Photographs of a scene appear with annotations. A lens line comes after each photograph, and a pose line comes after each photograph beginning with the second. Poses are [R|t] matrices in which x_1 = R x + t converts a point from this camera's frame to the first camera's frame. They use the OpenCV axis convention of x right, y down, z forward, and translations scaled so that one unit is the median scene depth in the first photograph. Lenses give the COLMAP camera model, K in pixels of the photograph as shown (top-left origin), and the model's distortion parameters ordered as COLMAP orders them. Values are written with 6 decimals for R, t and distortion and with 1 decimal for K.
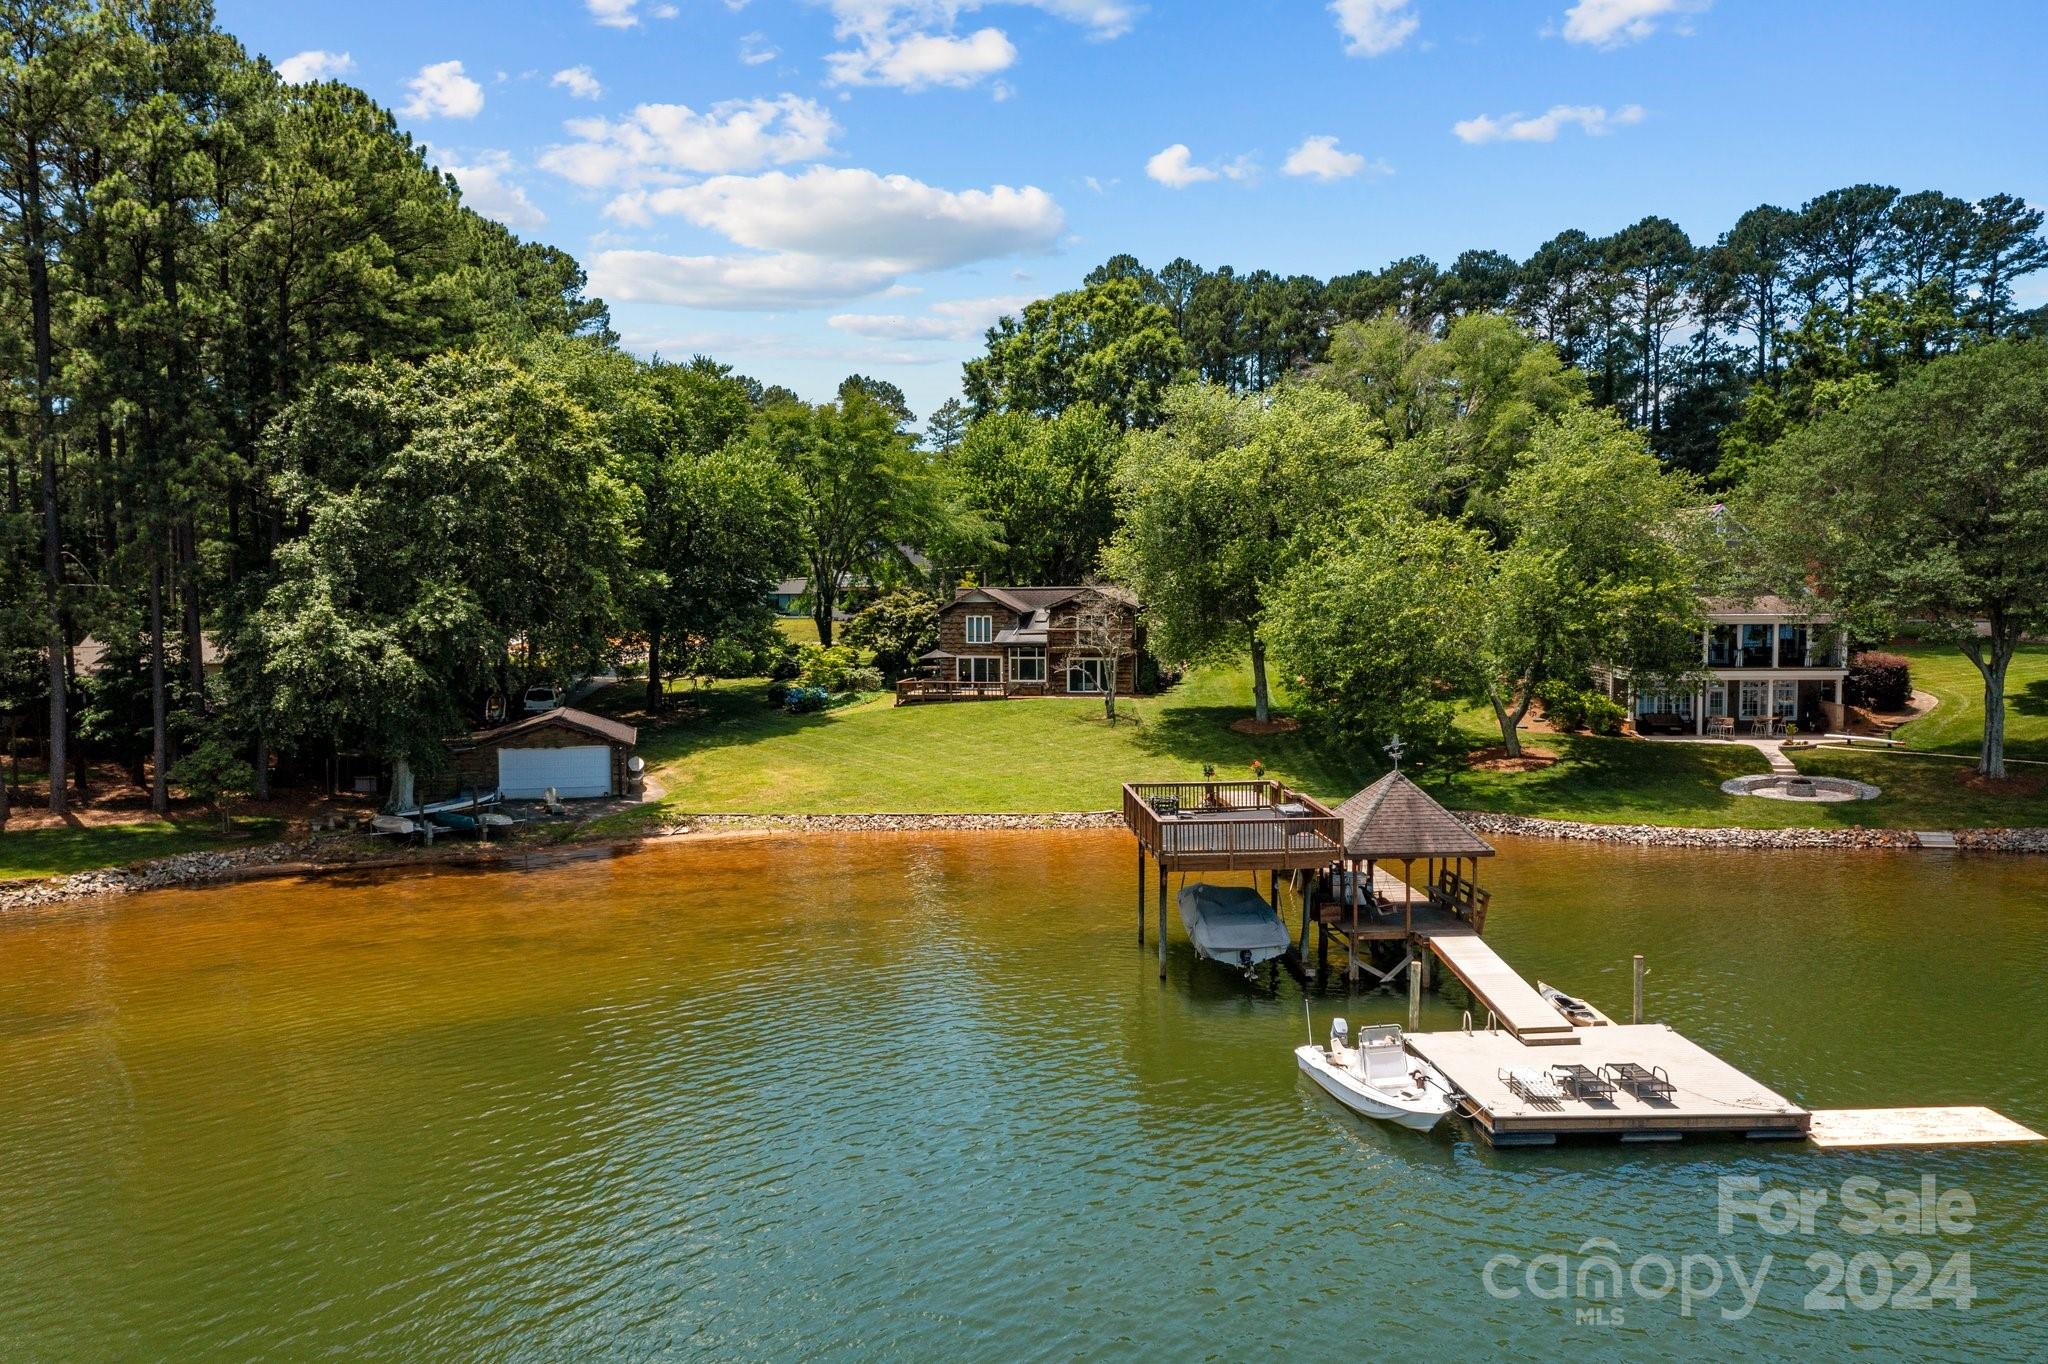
lens RADIAL K [[1624.4, 0, 1021.8], [0, 1624.4, 682.2], [0, 0, 1]] dist [-0.000929, 0.005589]
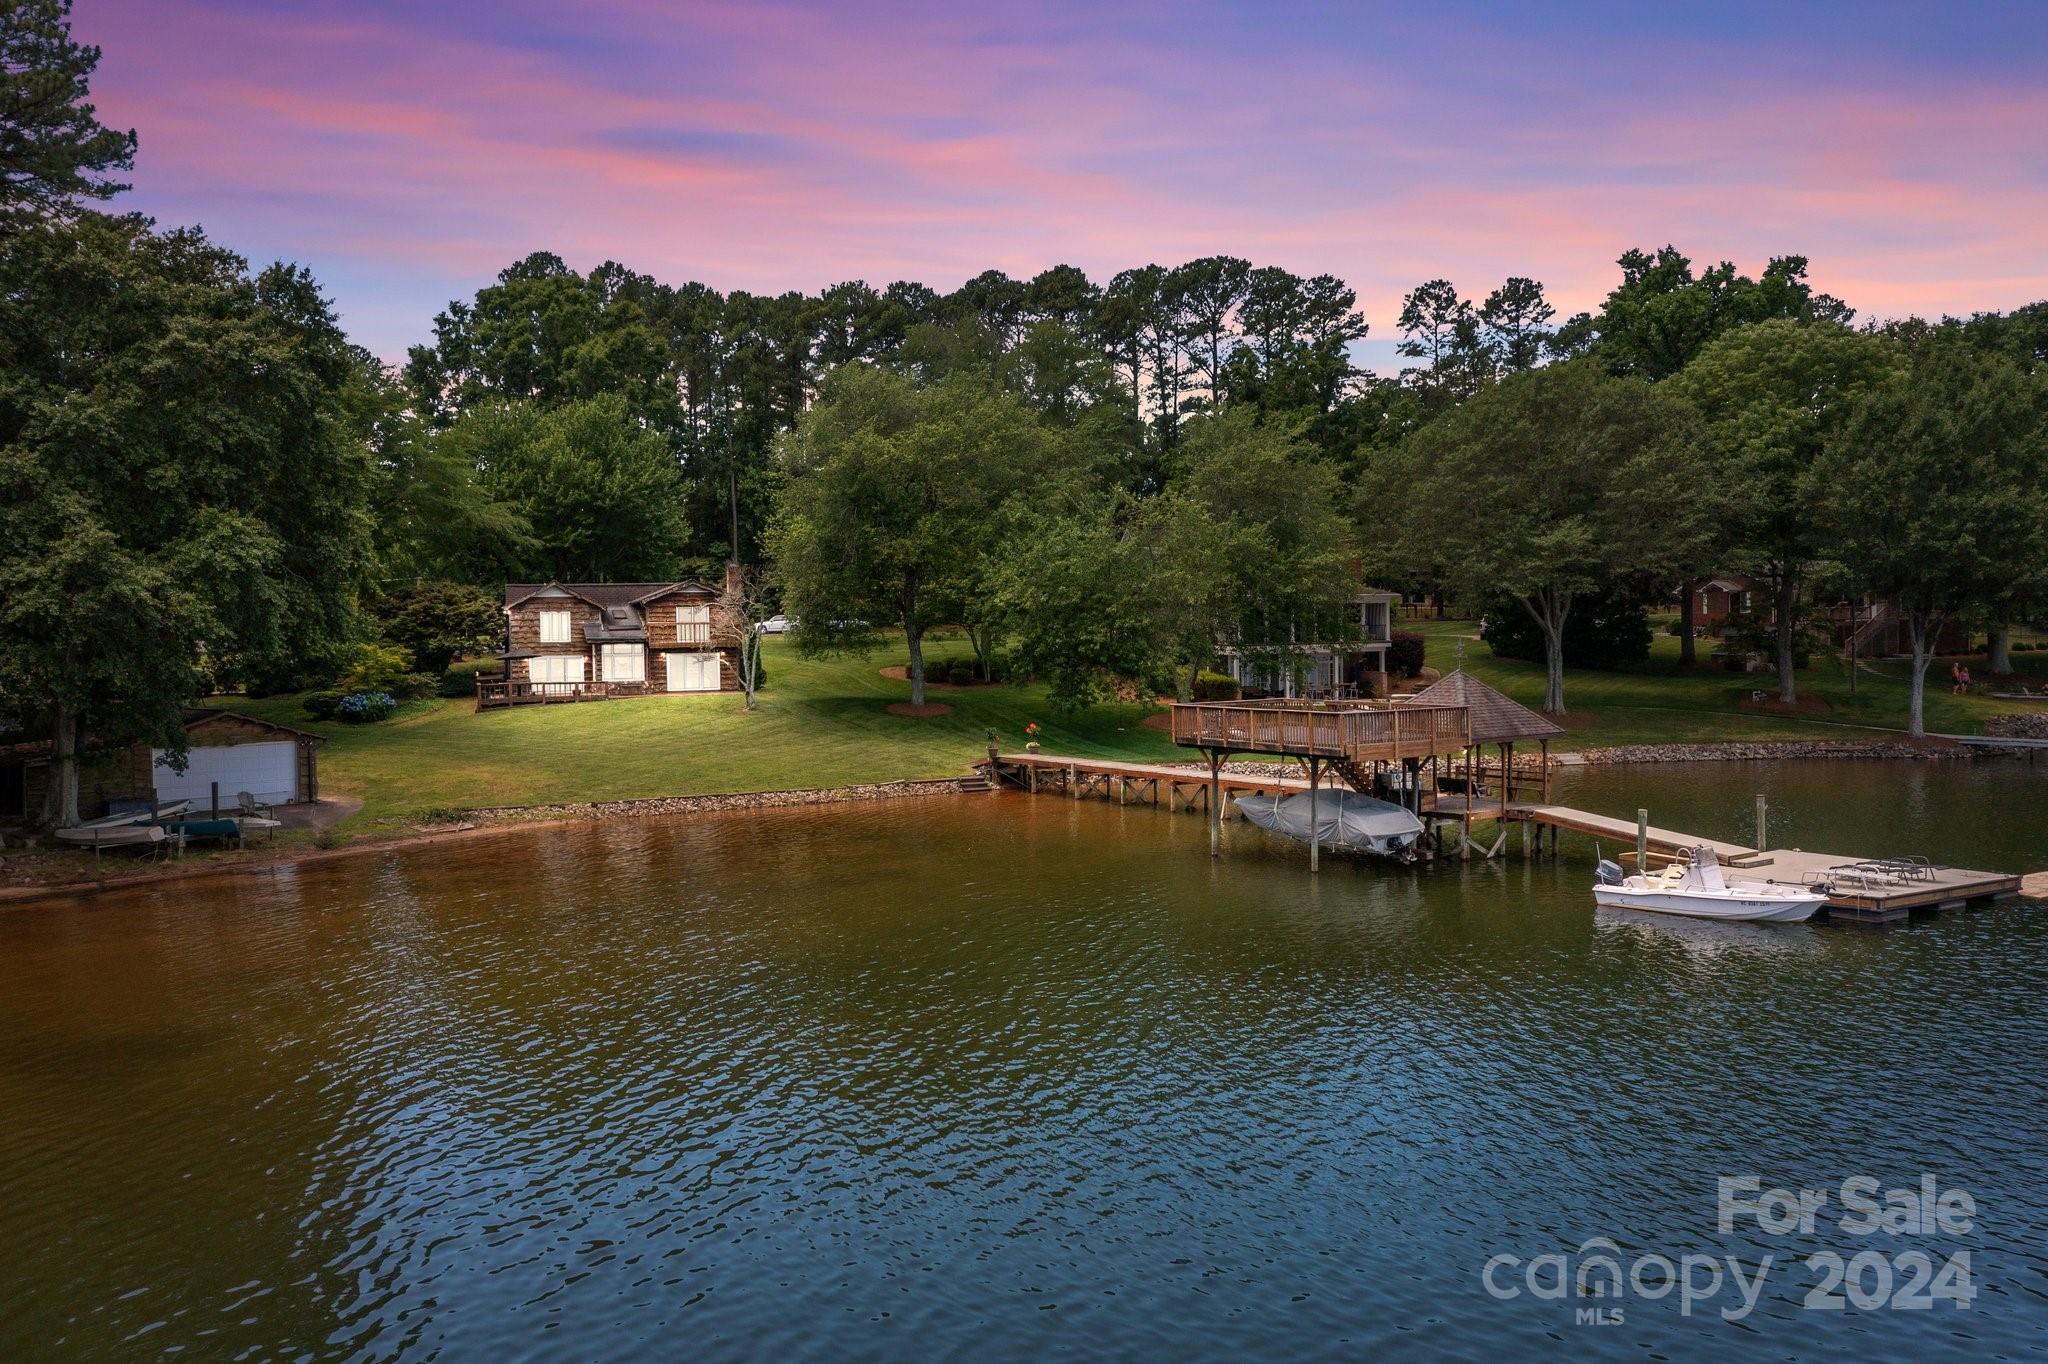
lens RADIAL K [[1635.4, 0, 1019.8], [0, 1635.4, 684.7], [0, 0, 1]] dist [-0.001481, 0.004484]
pose [[0.871258, -0.023109, 0.490281, -0.257971], [0.042115, 0.998727, -0.027767, 0.037402], [-0.489015, 0.044840, 0.871122, 0.083050]]
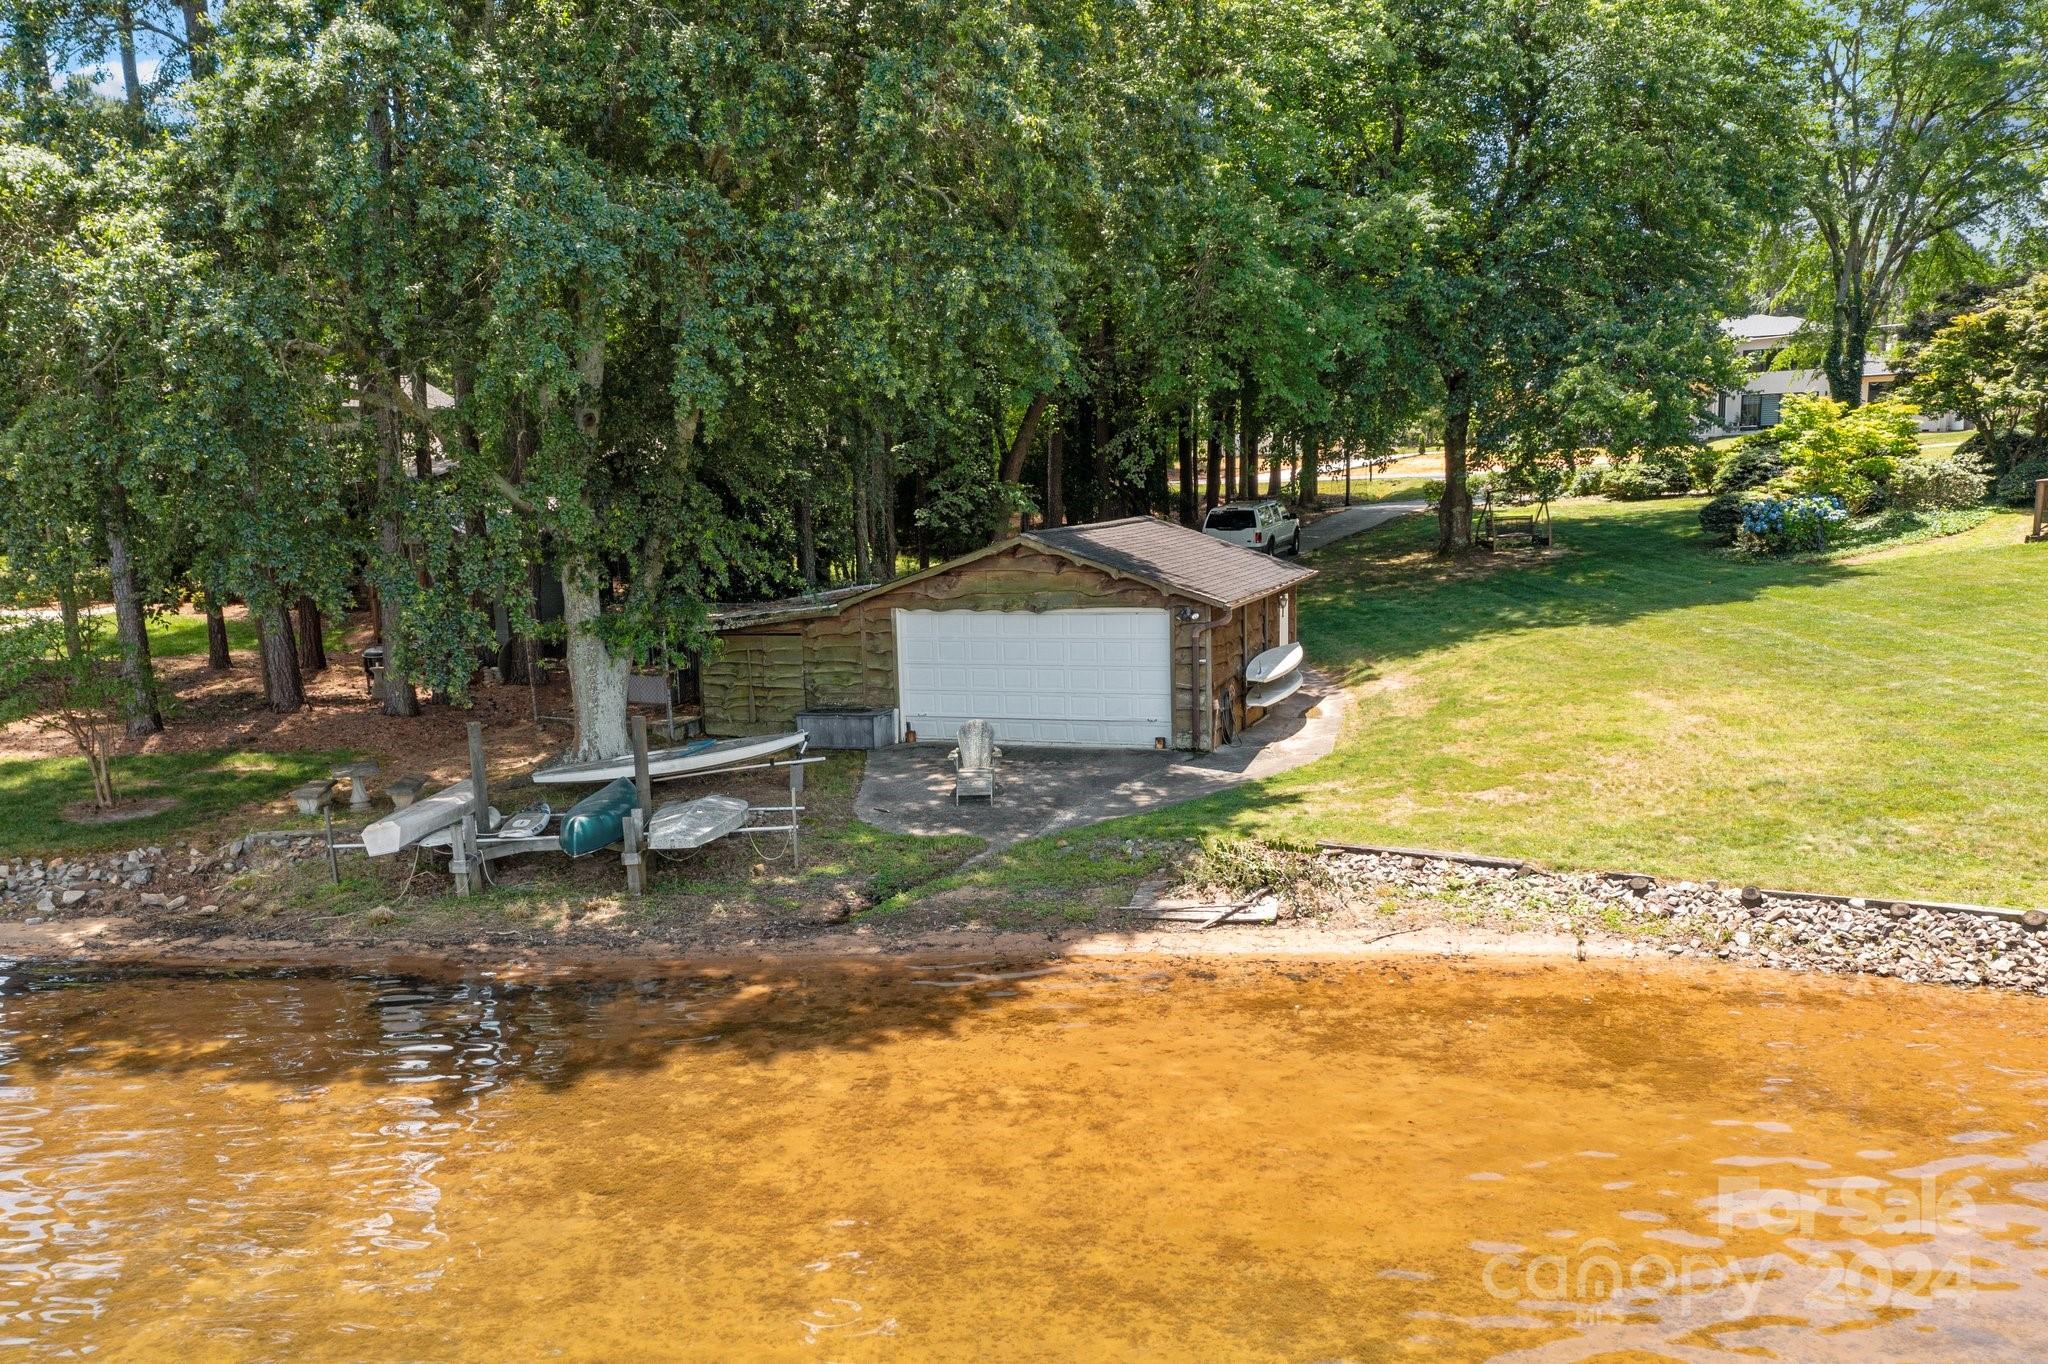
lens RADIAL K [[1677.3, 0, 1007.1], [0, 1677.3, 787.7], [0, 0, 1]] dist [-0.002164, 0.005193]
pose [[0.840759, 0.080383, -0.535409, -0.063558], [-0.008813, 0.990818, 0.134917, 0.021826], [0.541338, -0.108714, 0.833747, 0.510538]]
